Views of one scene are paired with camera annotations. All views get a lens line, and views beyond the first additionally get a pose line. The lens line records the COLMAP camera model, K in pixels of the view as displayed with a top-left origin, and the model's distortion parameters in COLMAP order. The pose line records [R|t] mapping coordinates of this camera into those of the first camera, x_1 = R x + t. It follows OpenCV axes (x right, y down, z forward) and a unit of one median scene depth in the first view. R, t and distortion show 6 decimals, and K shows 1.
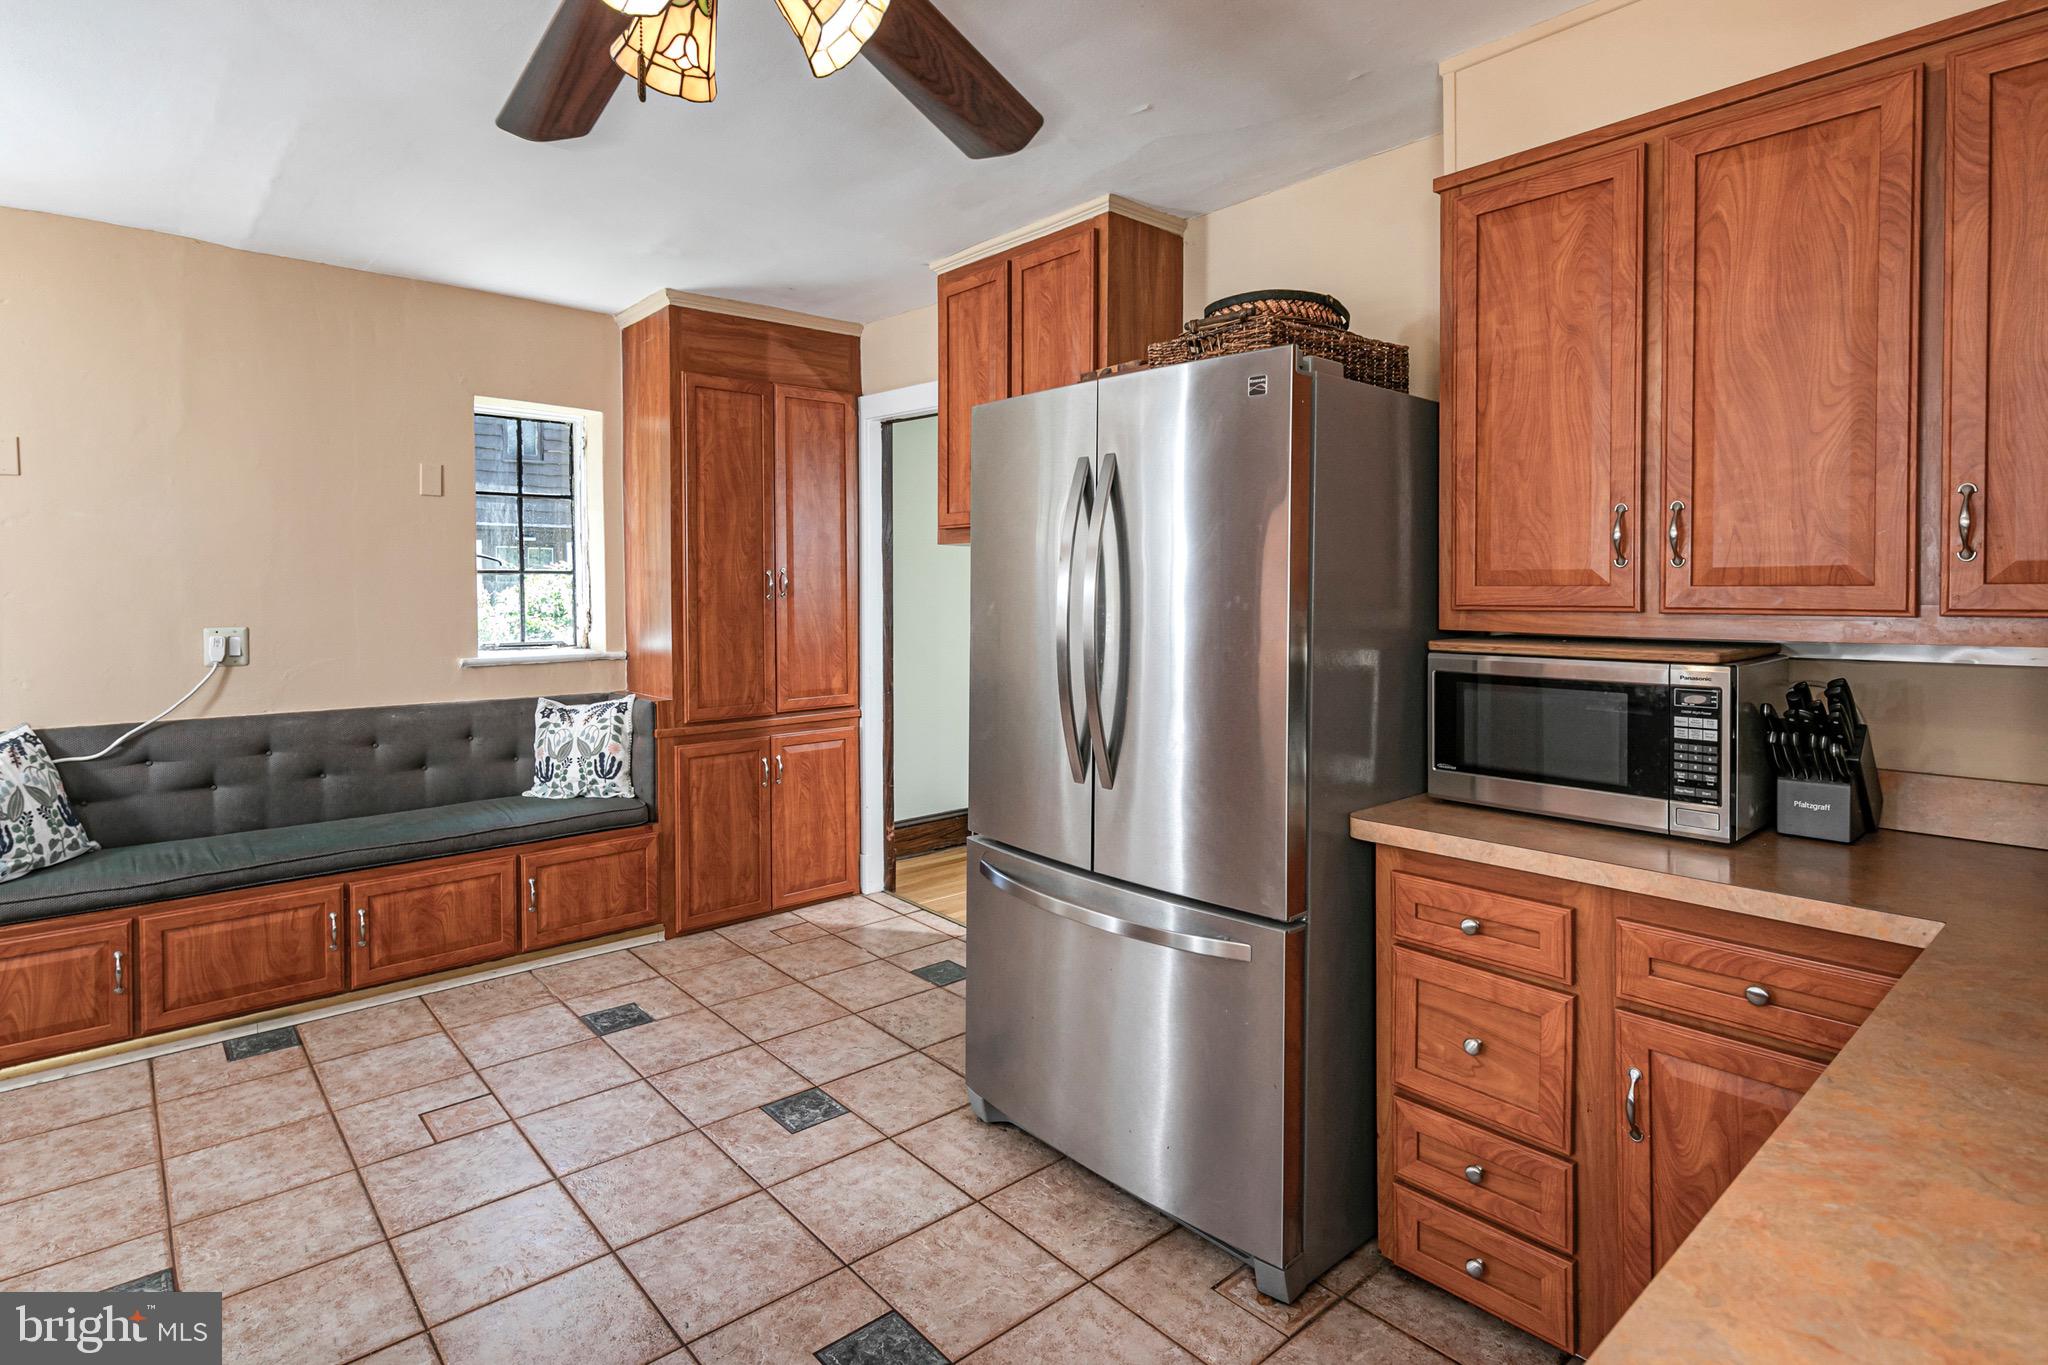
lens RADIAL K [[1008.3, 0, 874.1], [0, 1008.3, 512.6], [0, 0, 1]] dist [0.009210, -0.006619]
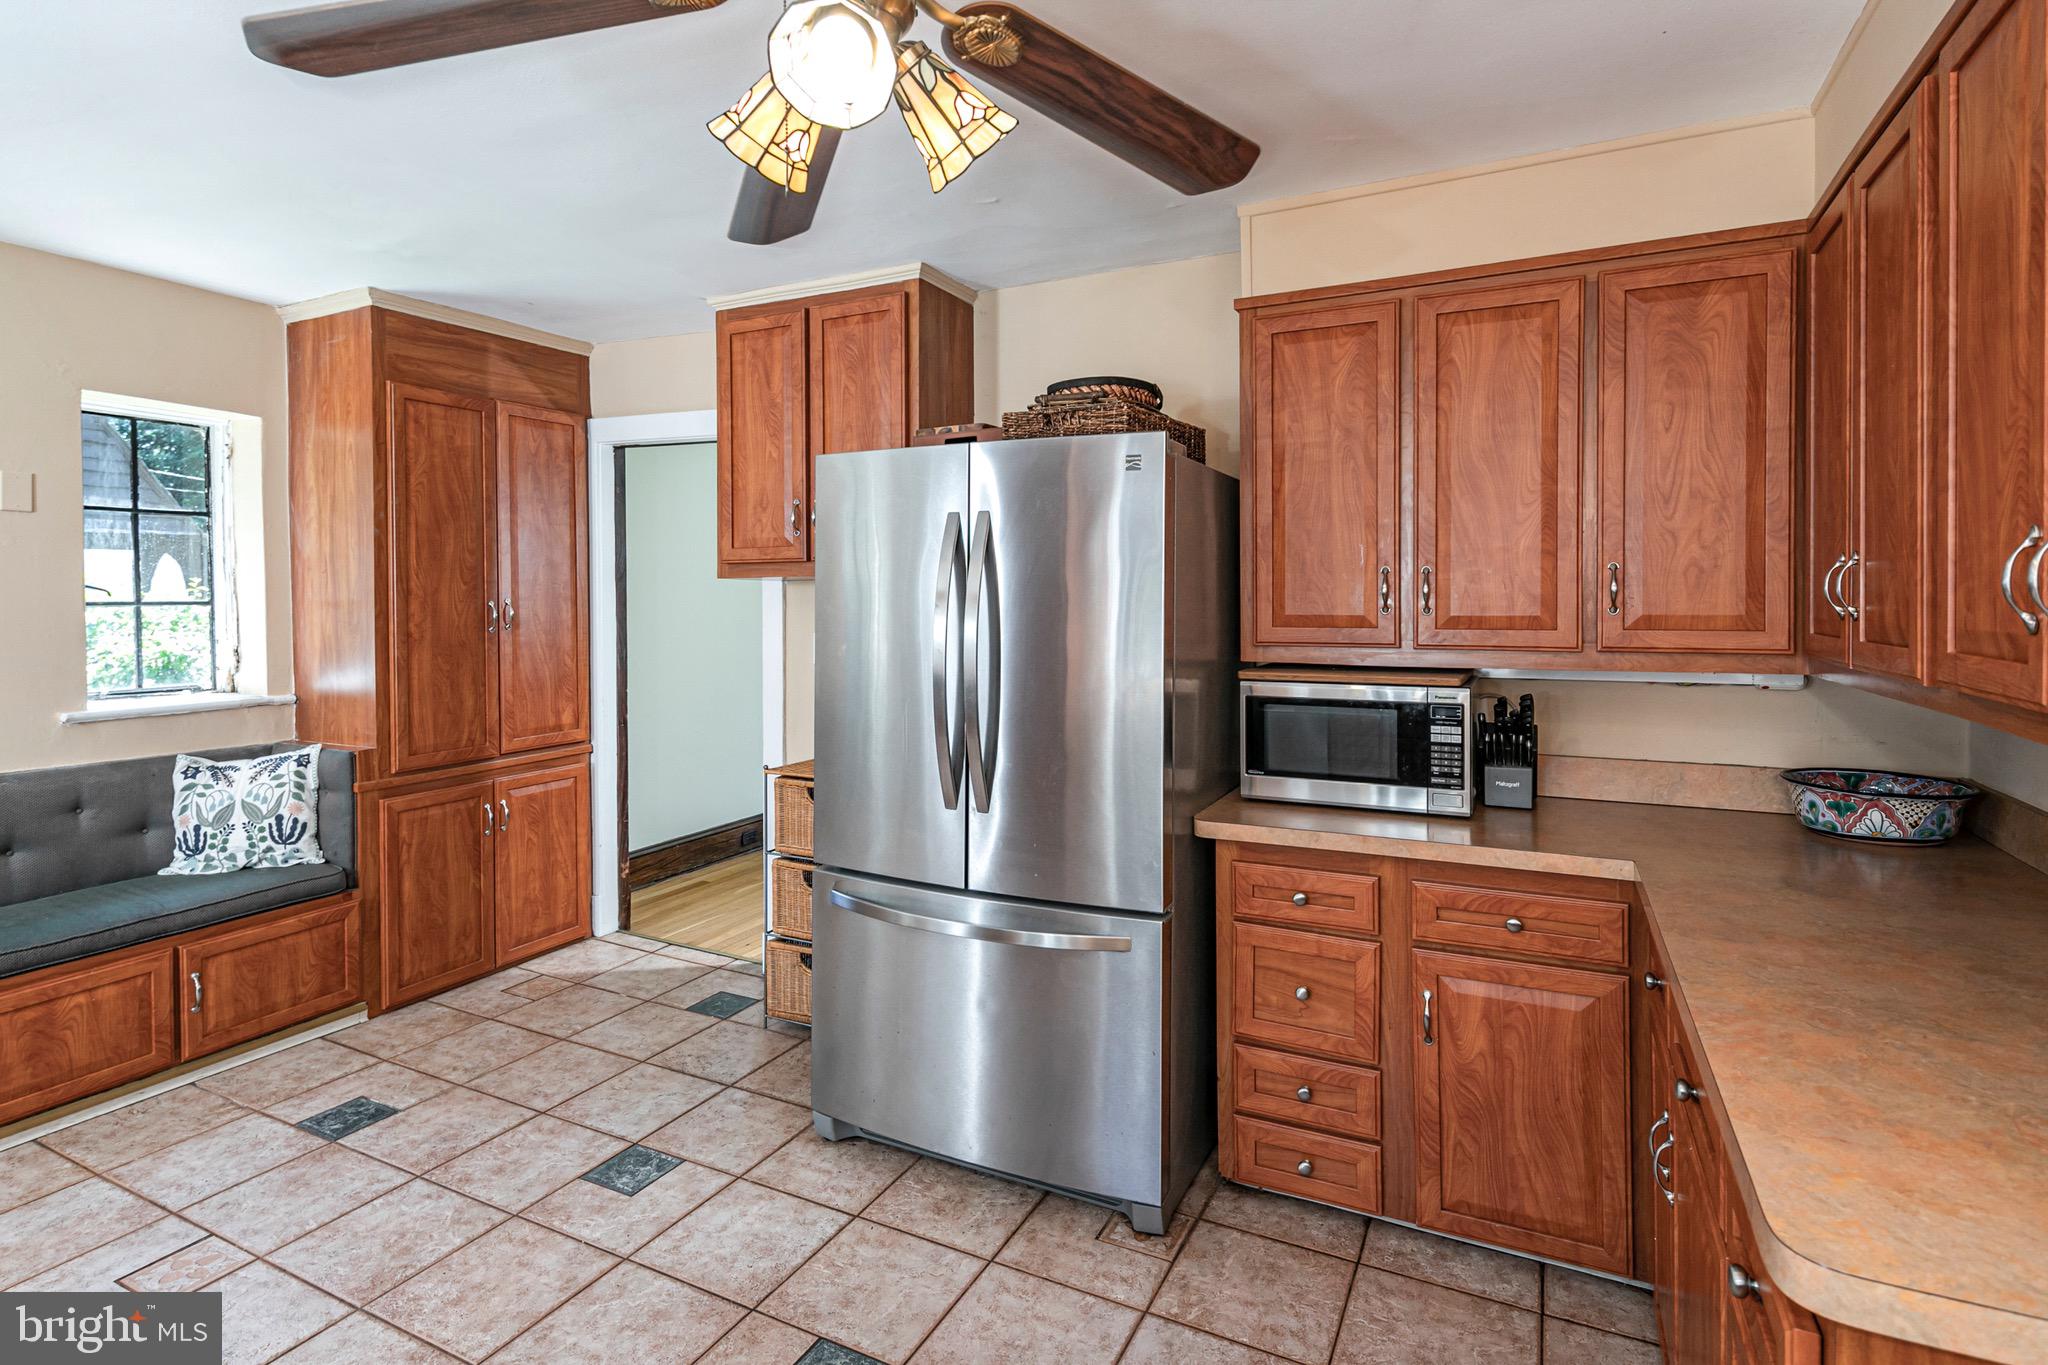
lens RADIAL K [[1008.3, 0, 874.1], [0, 1008.3, 512.6], [0, 0, 1]] dist [0.009210, -0.006619]
pose [[0.928748, 0.017614, 0.370292, -0.306150], [-0.013724, 0.999819, -0.013138, -0.042426], [-0.370456, 0.007120, 0.928823, 0.008548]]
